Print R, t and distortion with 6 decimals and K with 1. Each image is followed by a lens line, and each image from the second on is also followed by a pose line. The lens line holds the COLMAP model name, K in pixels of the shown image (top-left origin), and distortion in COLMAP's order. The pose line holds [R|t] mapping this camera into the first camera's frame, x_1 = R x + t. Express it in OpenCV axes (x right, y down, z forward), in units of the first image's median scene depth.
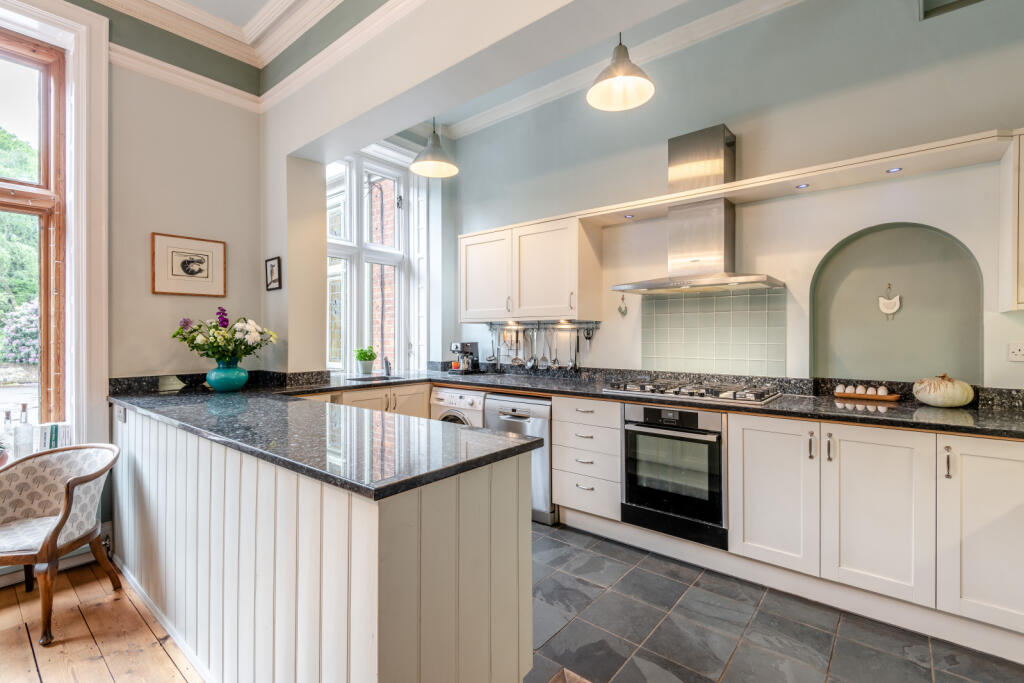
lens RADIAL K [[461.2, 0, 512.5], [0, 461.2, 336.4], [0, 0, 1]] dist [0.030437, -0.021036]
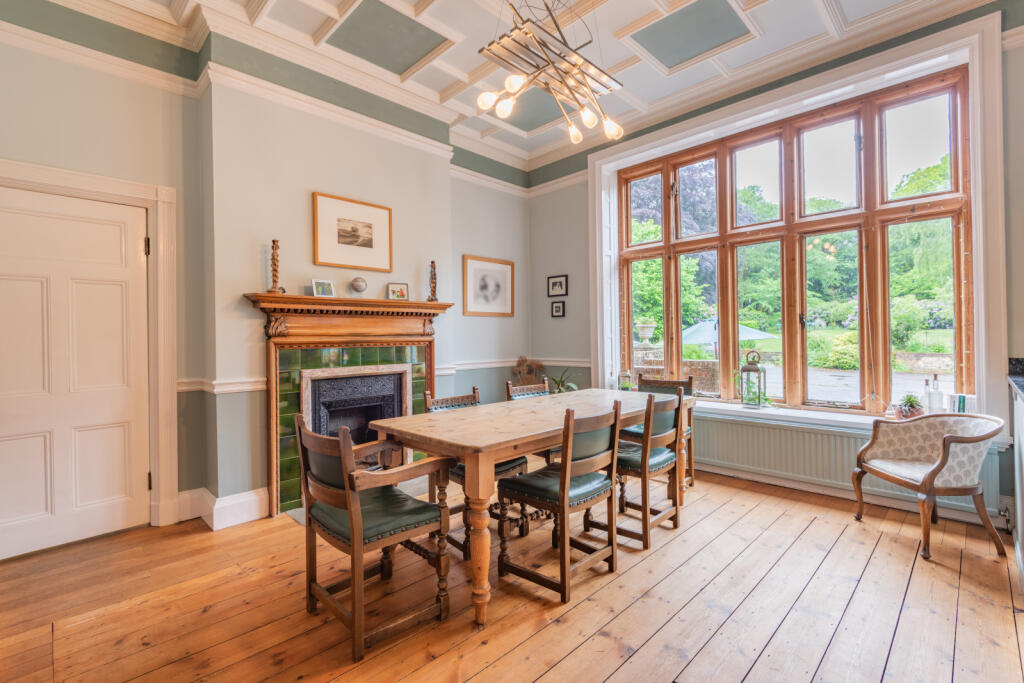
lens RADIAL K [[461.2, 0, 512.5], [0, 461.2, 336.4], [0, 0, 1]] dist [0.030437, -0.021036]
pose [[-0.093661, -0.000620, -0.995604, 0.248101], [0.012775, 0.999917, -0.001824, 0.029370], [0.995522, -0.012890, -0.093645, 0.001861]]
